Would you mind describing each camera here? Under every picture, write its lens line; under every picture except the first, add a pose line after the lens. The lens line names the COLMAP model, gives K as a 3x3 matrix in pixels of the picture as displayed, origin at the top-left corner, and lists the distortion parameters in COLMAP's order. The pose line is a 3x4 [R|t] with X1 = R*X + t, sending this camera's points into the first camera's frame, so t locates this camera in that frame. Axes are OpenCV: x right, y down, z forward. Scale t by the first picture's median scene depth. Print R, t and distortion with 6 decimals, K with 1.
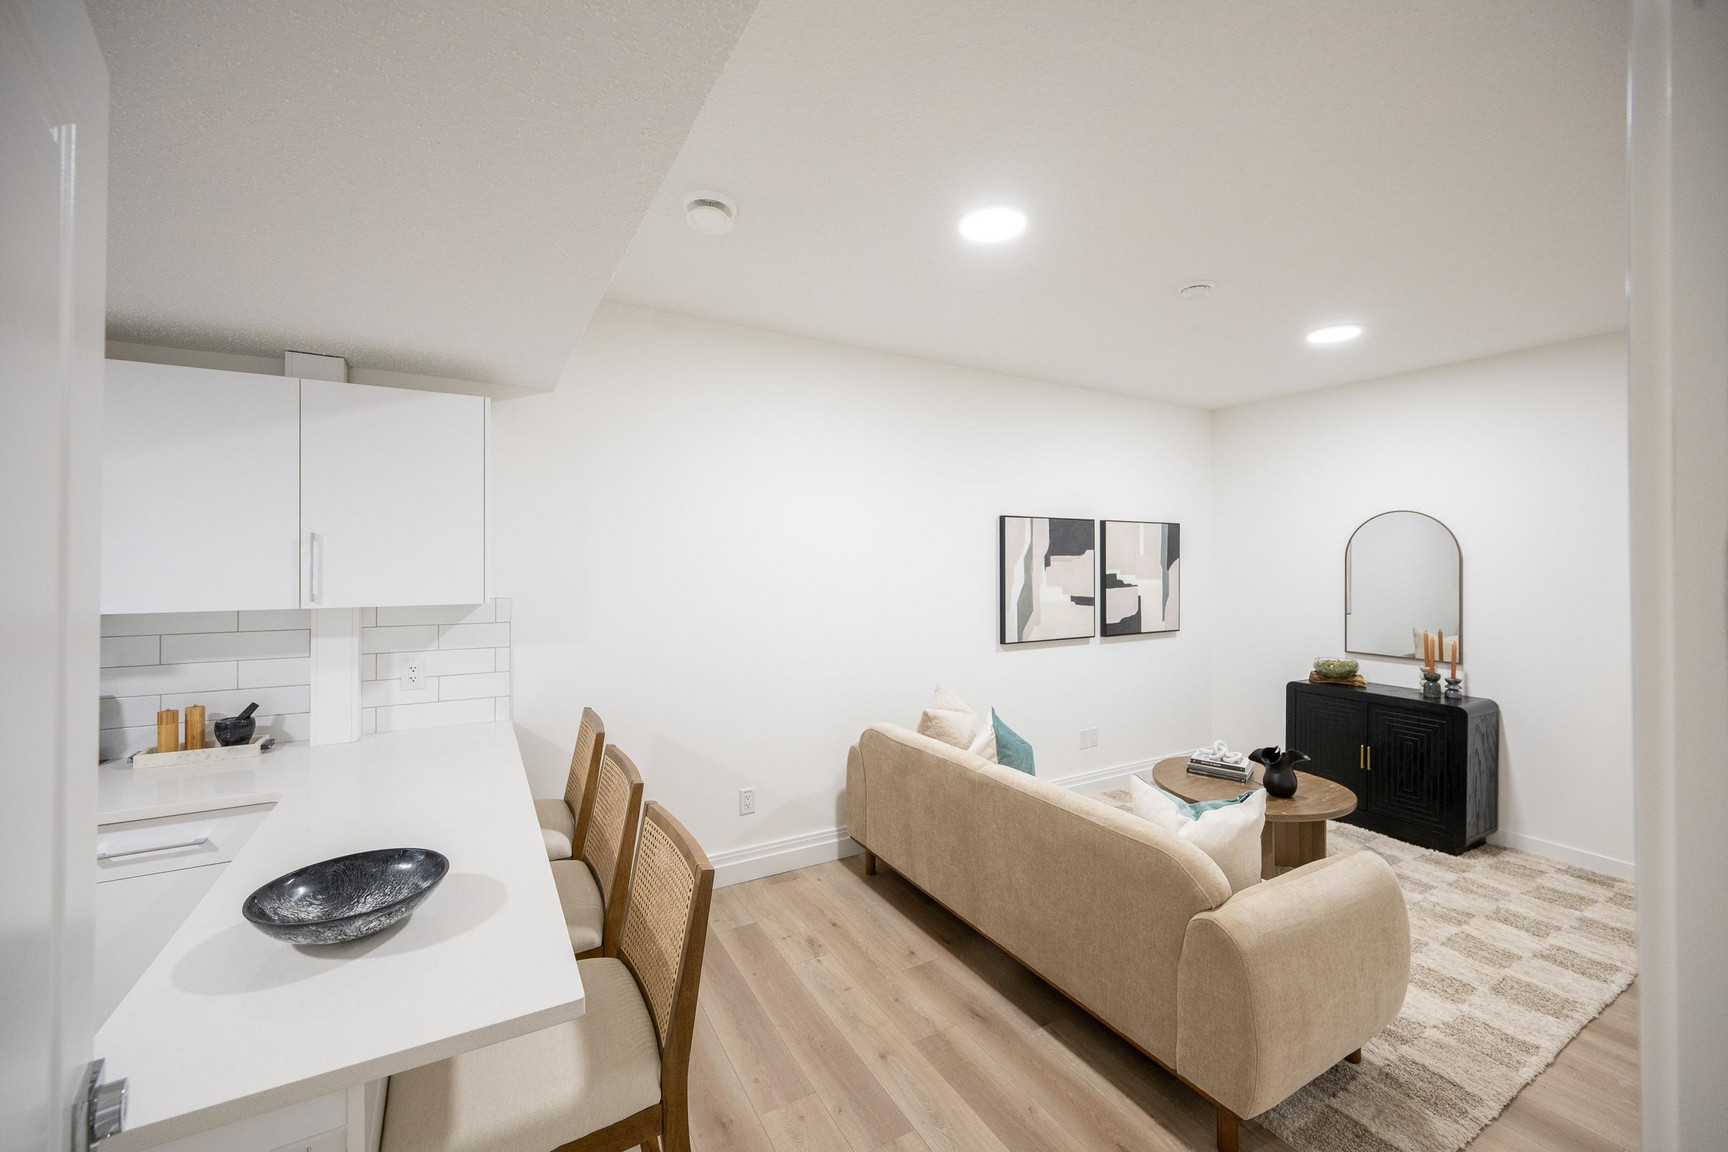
lens RADIAL K [[689.8, 0, 860.5], [0, 689.8, 558.5], [0, 0, 1]] dist [-0.001573, -0.000265]
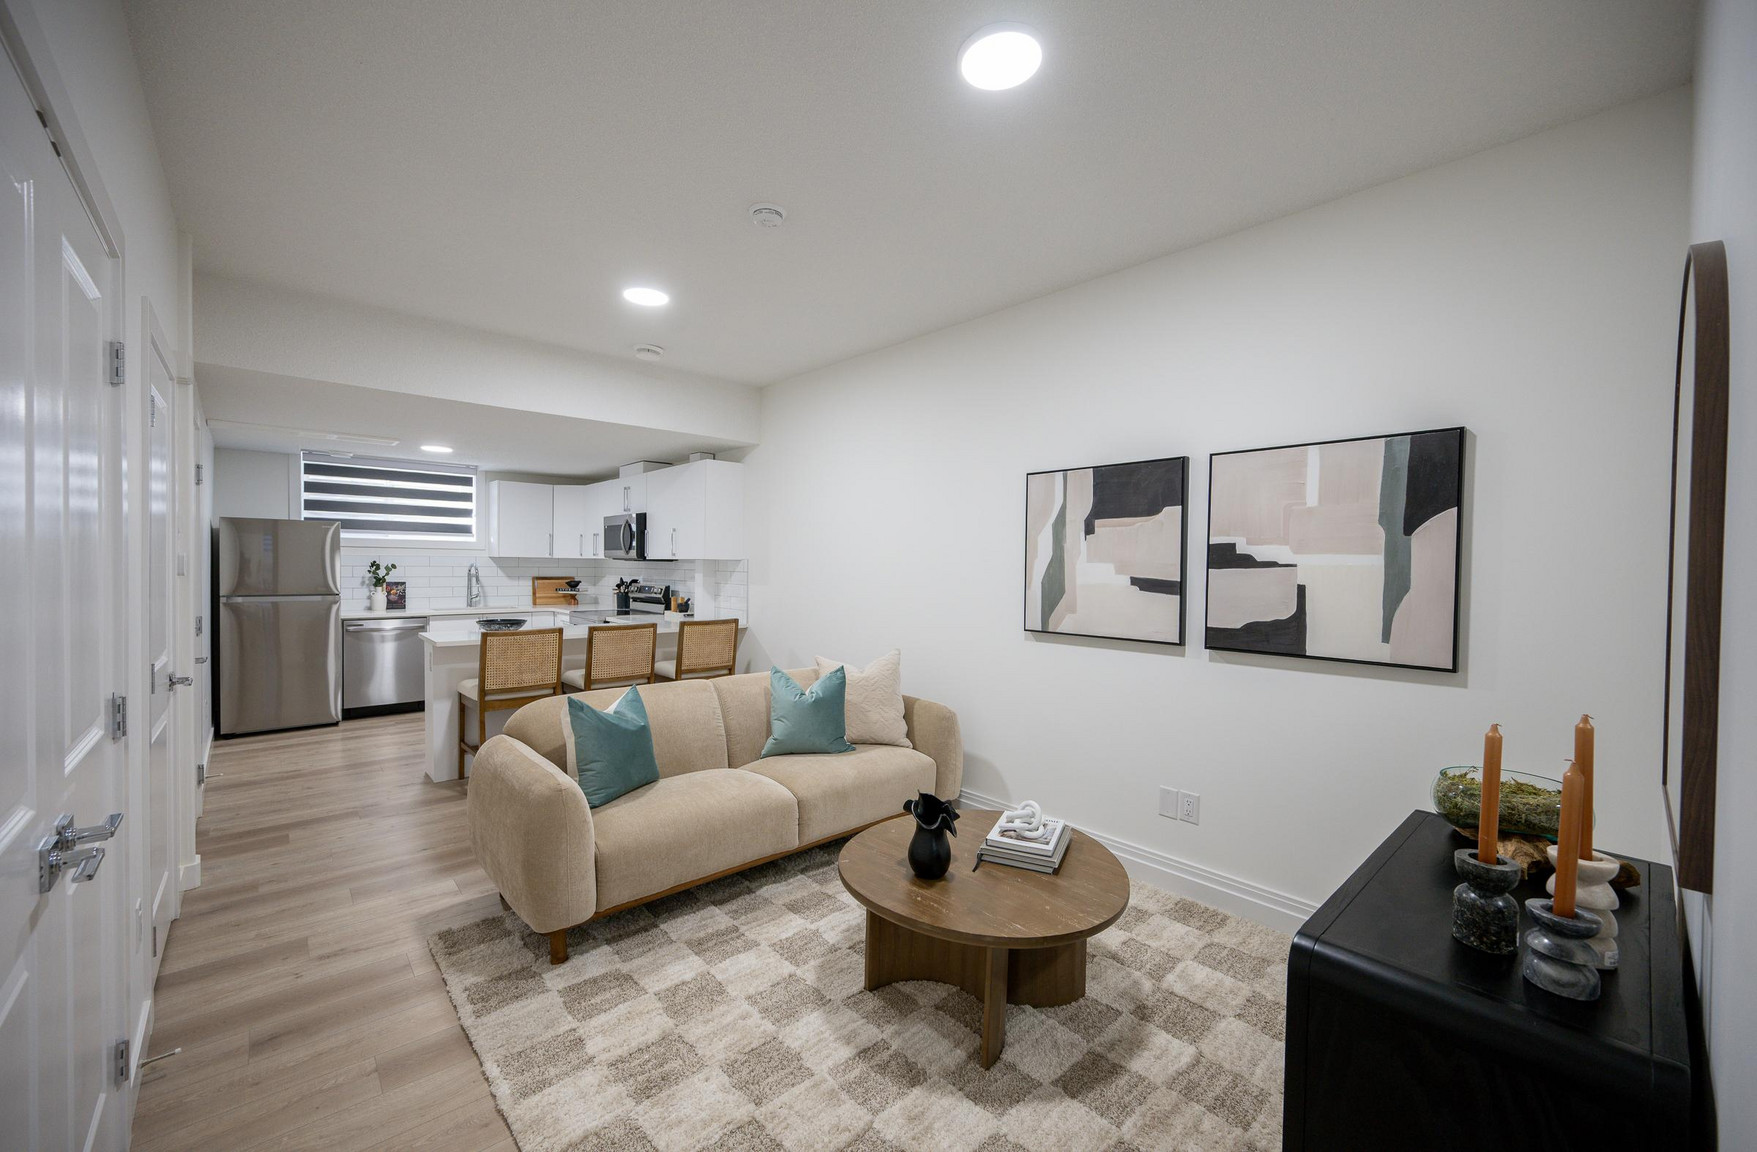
lens RADIAL K [[691.6, 0, 878.5], [0, 691.6, 576.0], [0, 0, 1]] dist [-0.001658, -0.000180]
pose [[0.209495, 0.019089, -0.977623, 0.976874], [-0.007823, 0.999810, 0.017845, 0.046039], [0.977779, 0.003909, 0.209604, 0.656137]]
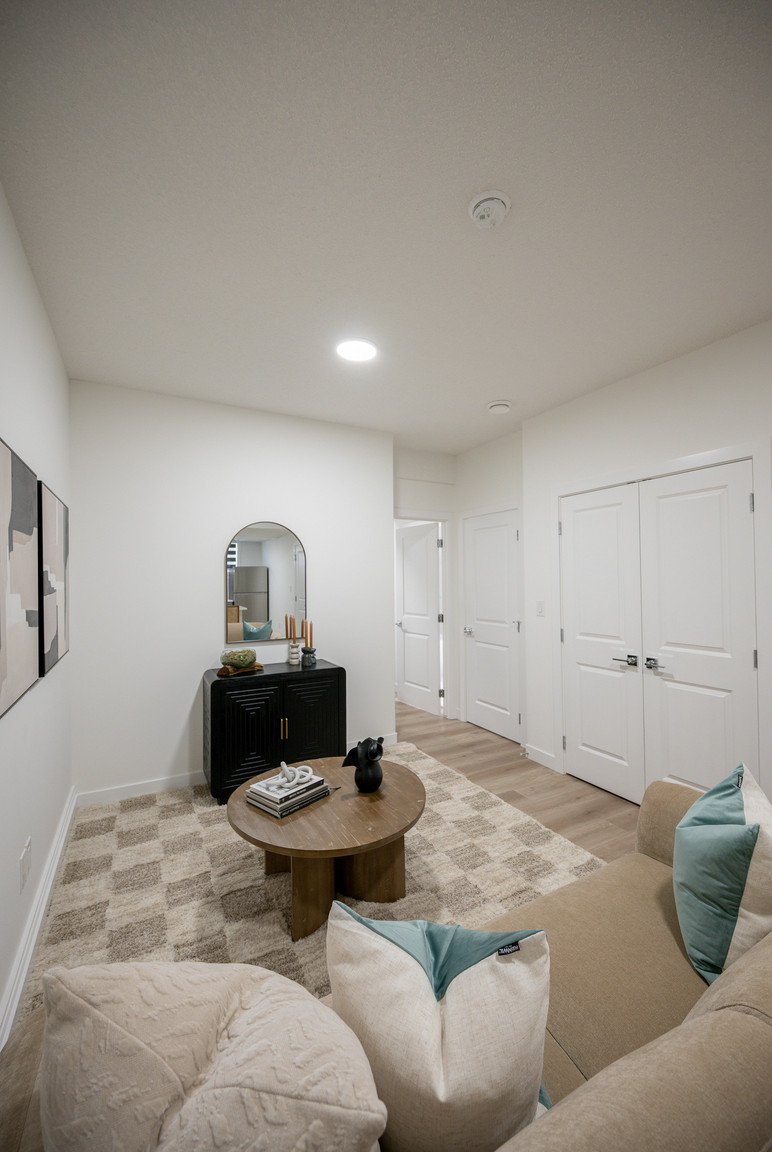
lens RADIAL K [[448.9, 0, 386.0], [0, 448.9, 576.0], [0, 0, 1]] dist [0.019261, -0.000049]
pose [[0.017981, 0.013780, 0.999743, -0.037526], [0.006938, 0.999879, -0.013907, 0.036918], [-0.999814, 0.007186, 0.017883, 0.772809]]
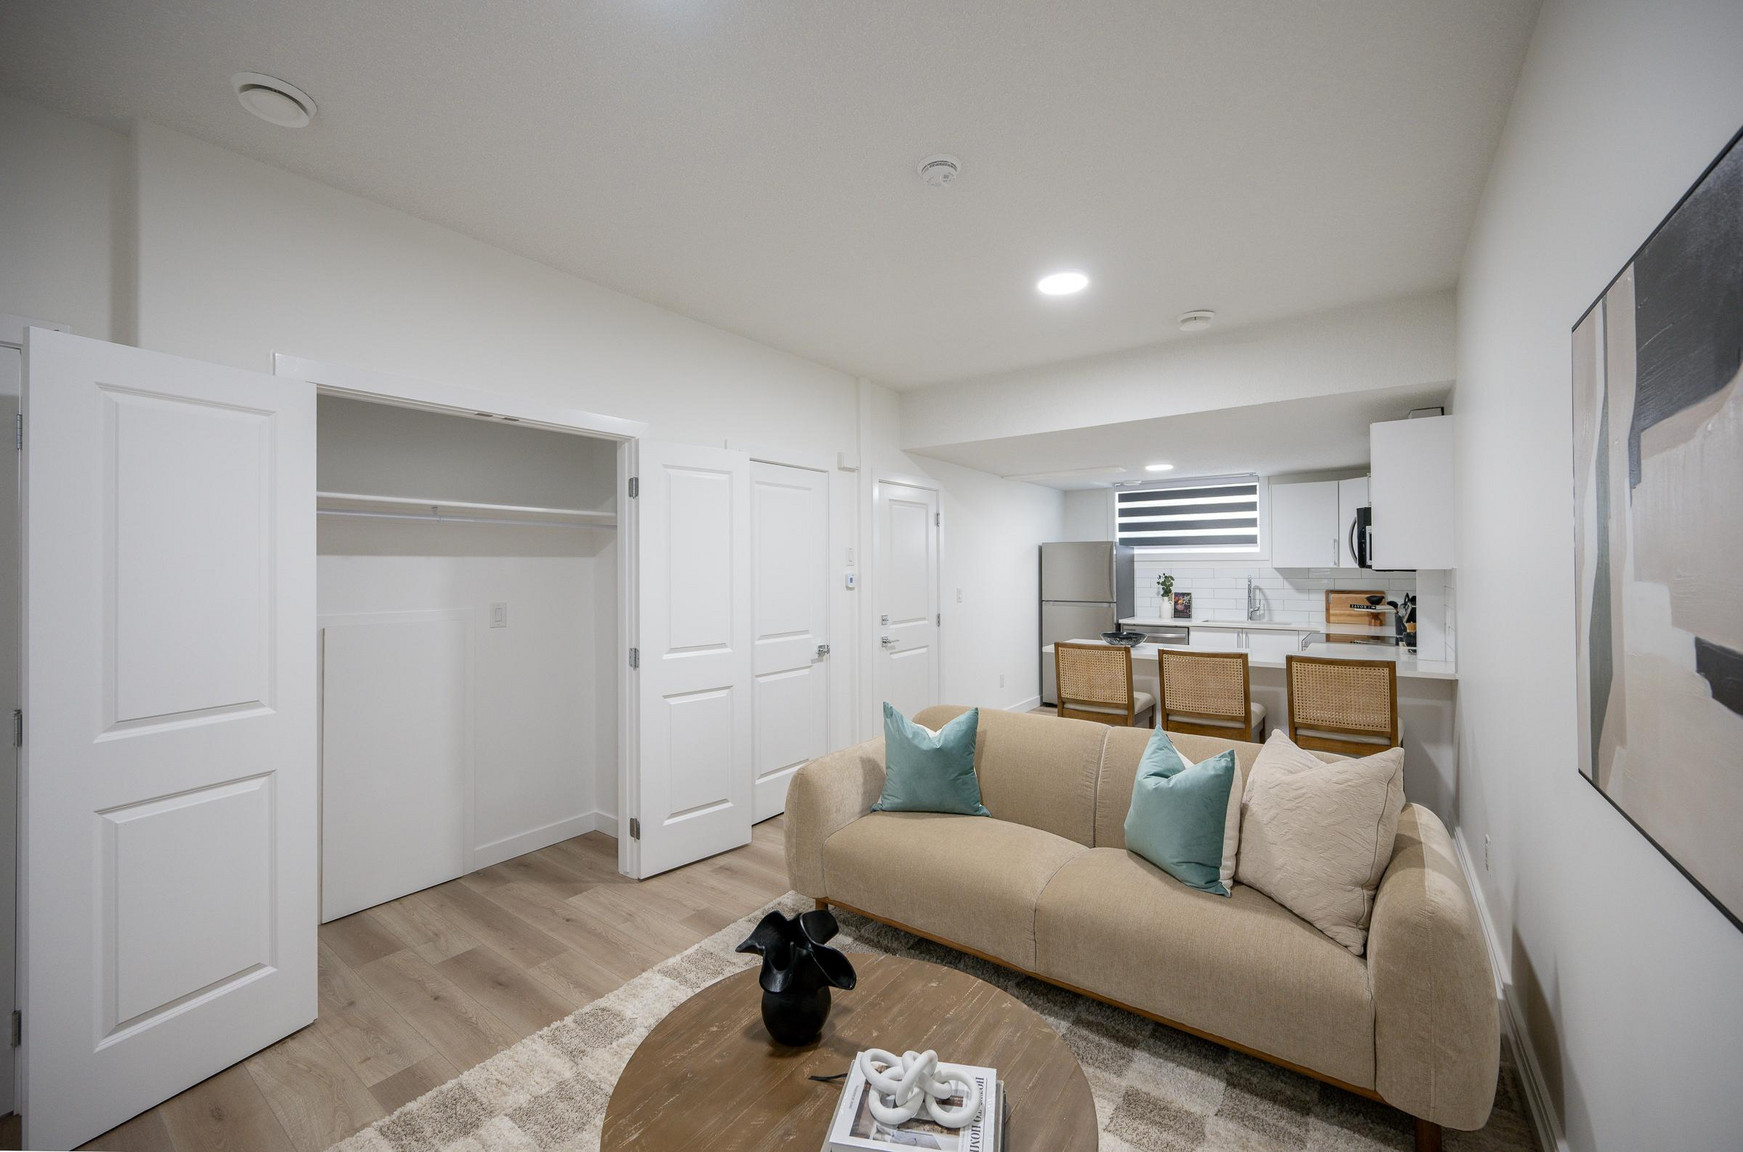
lens RADIAL K [[691.4, 0, 871.7], [0, 691.4, 567.2], [0, 0, 1]] dist [0.000485, 0.000067]
pose [[-0.912329, 0.003932, -0.409438, 0.595905], [0.006870, 0.999960, -0.005704, 0.038105], [0.409399, -0.008017, -0.912320, 1.142776]]
